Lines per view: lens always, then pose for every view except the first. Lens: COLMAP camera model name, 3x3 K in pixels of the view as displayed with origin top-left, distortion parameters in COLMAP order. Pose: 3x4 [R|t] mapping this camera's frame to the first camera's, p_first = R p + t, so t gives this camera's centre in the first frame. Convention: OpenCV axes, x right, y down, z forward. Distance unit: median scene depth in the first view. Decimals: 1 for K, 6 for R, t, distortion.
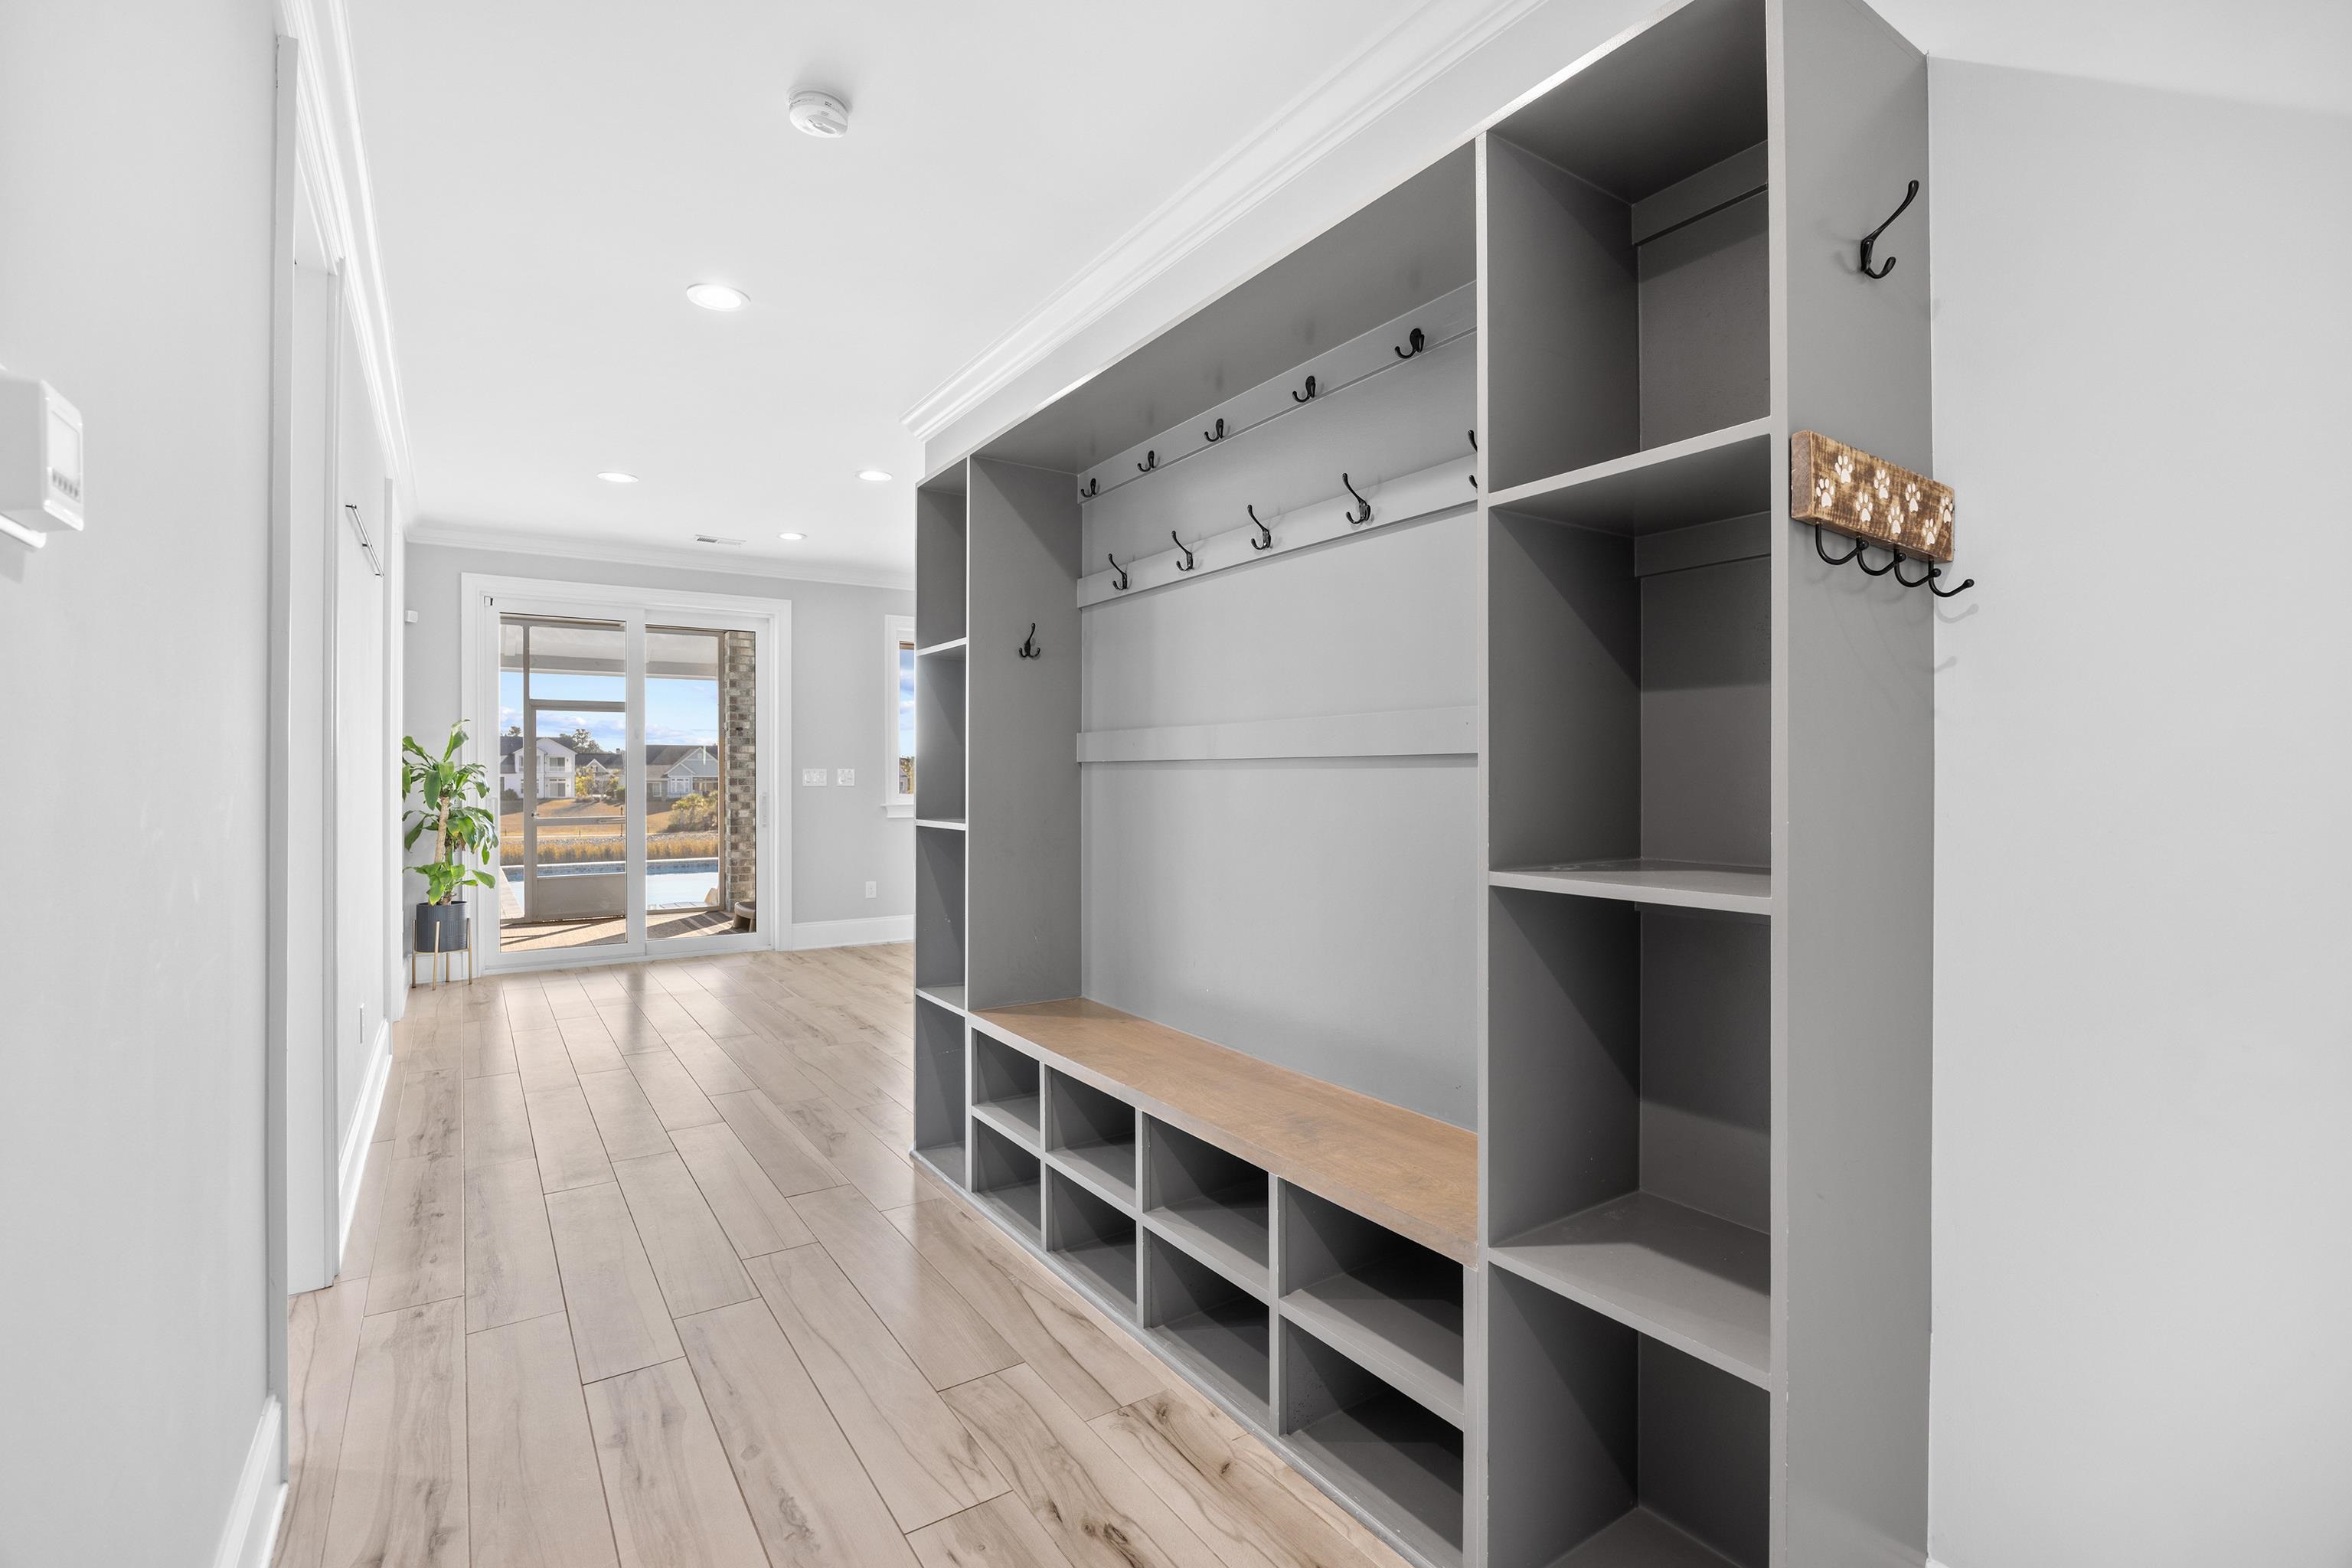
lens RADIAL K [[1073.0, 0, 1178.6], [0, 1073.0, 750.5], [0, 0, 1]] dist [-0.016640, 0.000135]
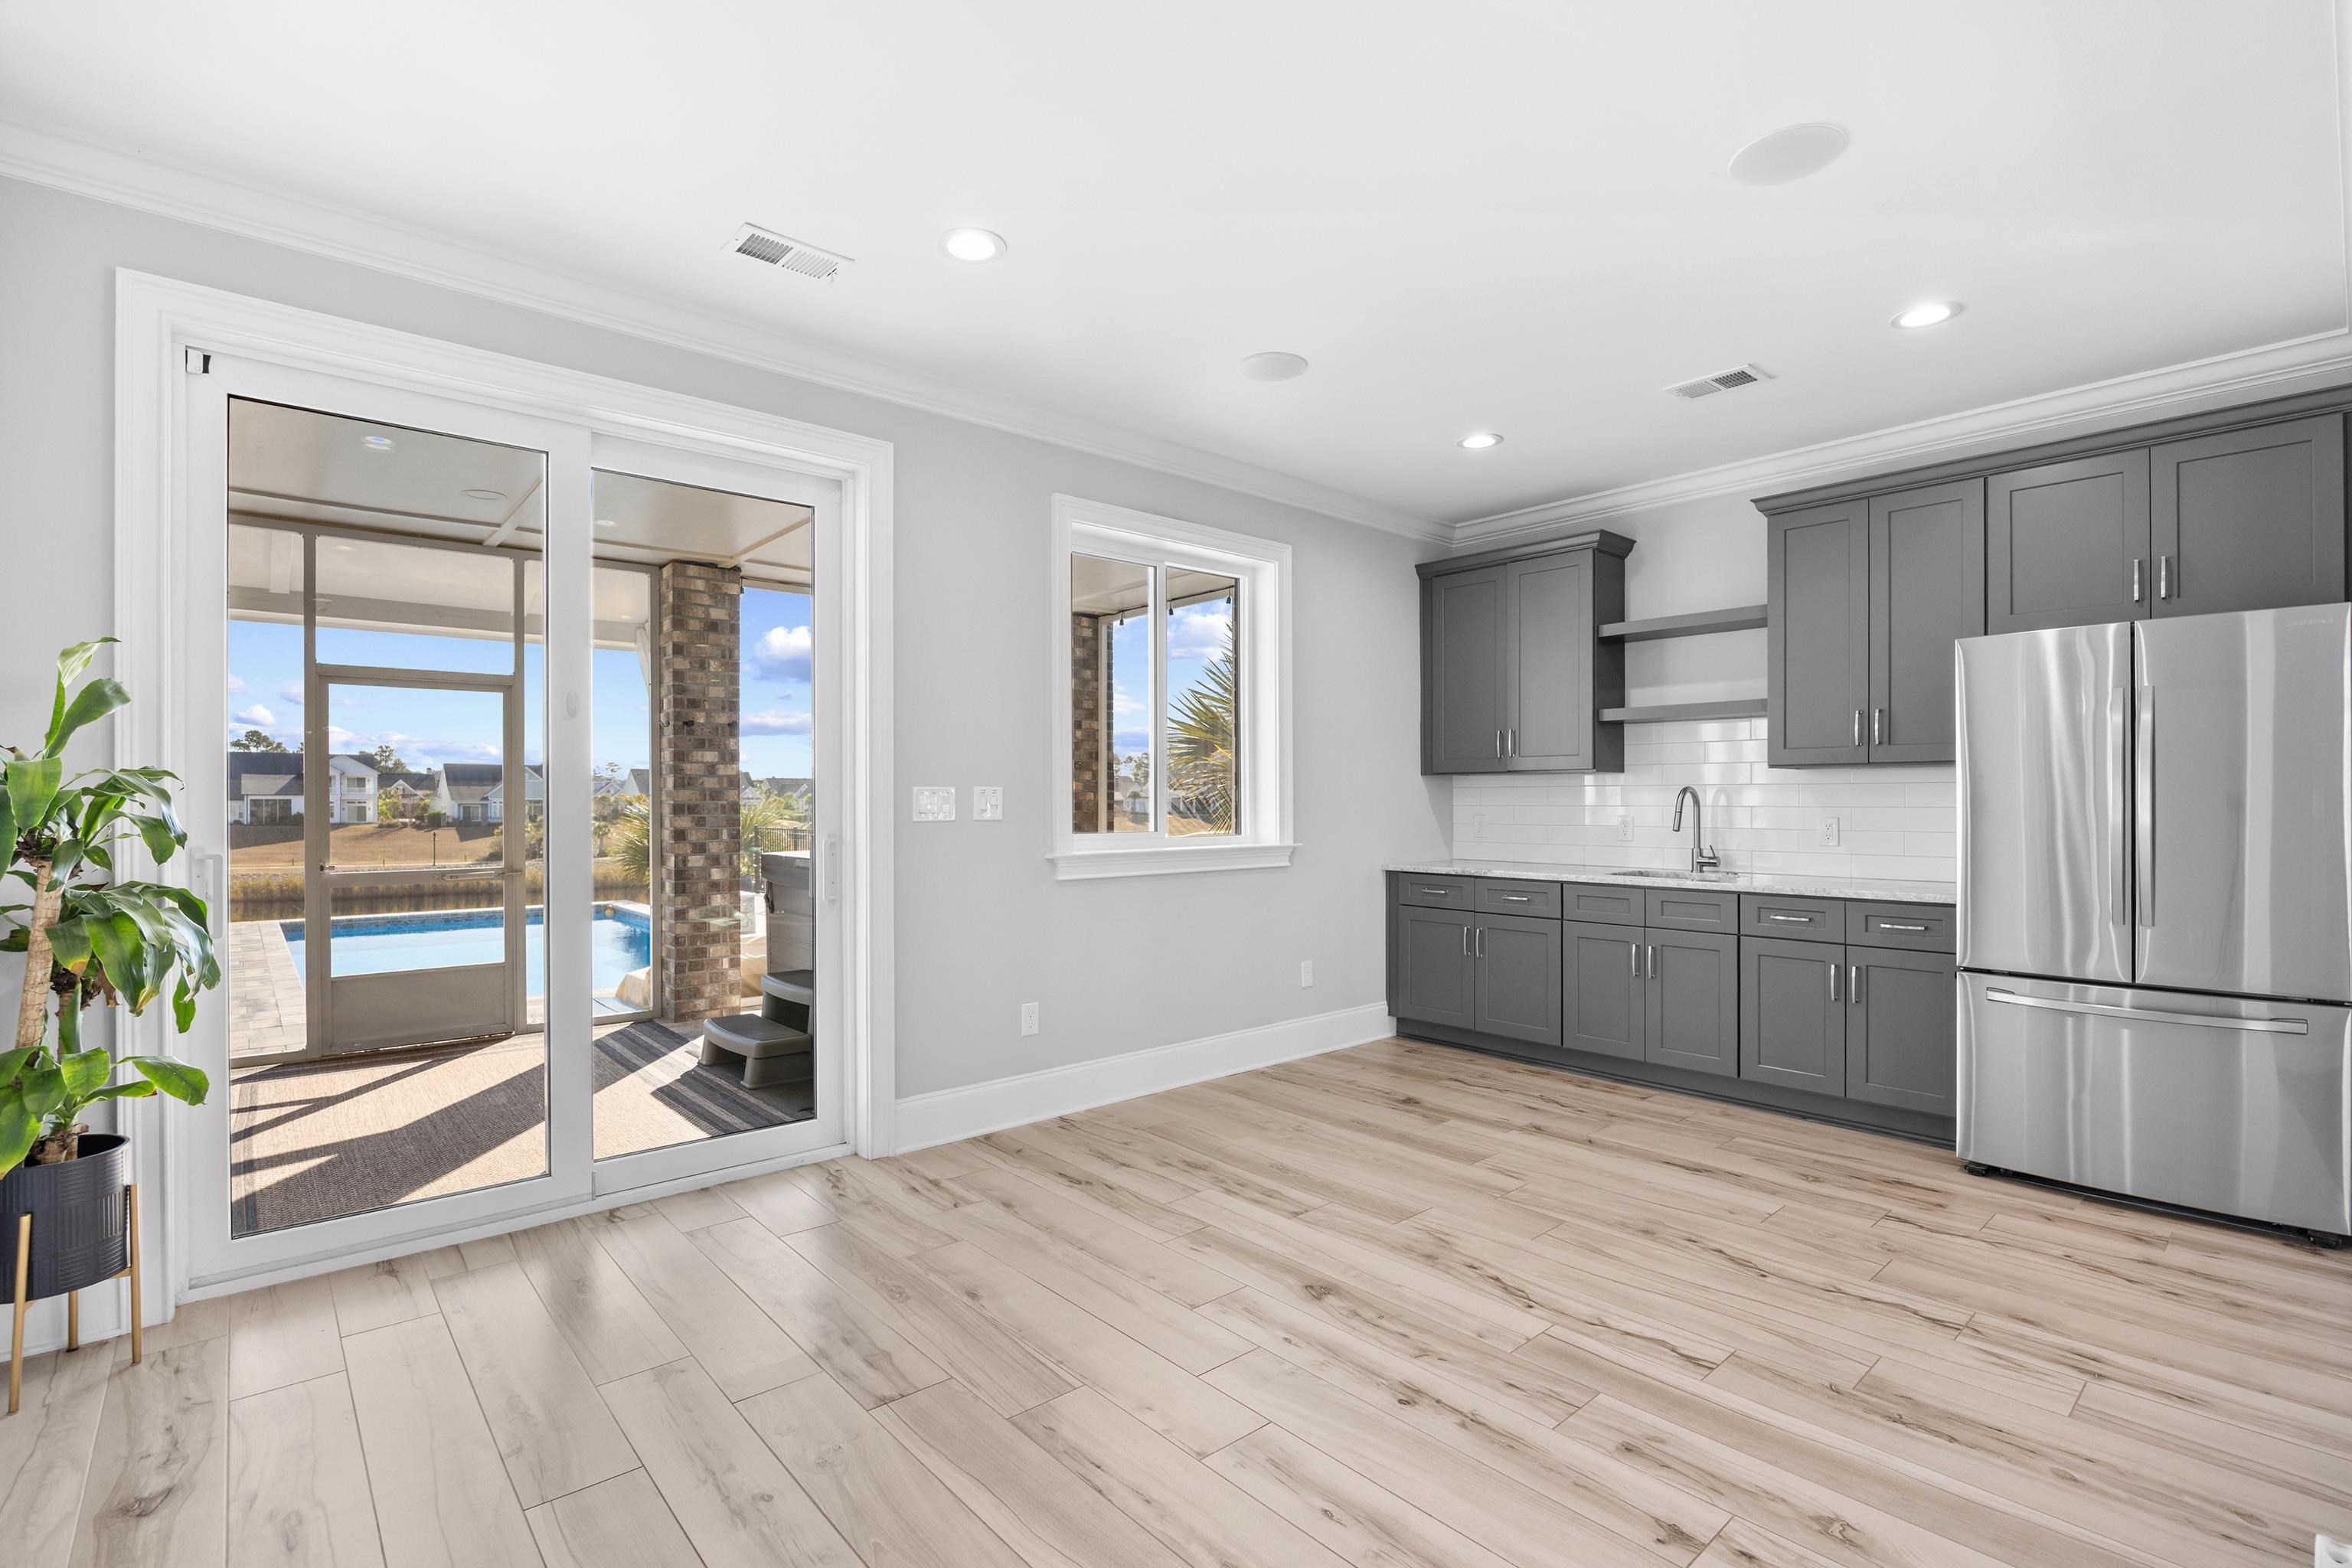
lens RADIAL K [[1069.0, 0, 1176.0], [0, 1069.0, 784.0], [0, 0, 1]] dist [-0.017657, 0.001199]
pose [[0.991239, 0.003974, 0.132024, -0.214921], [-0.005182, 0.999948, 0.008808, 0.007875], [-0.131982, -0.009415, 0.991207, 0.358034]]
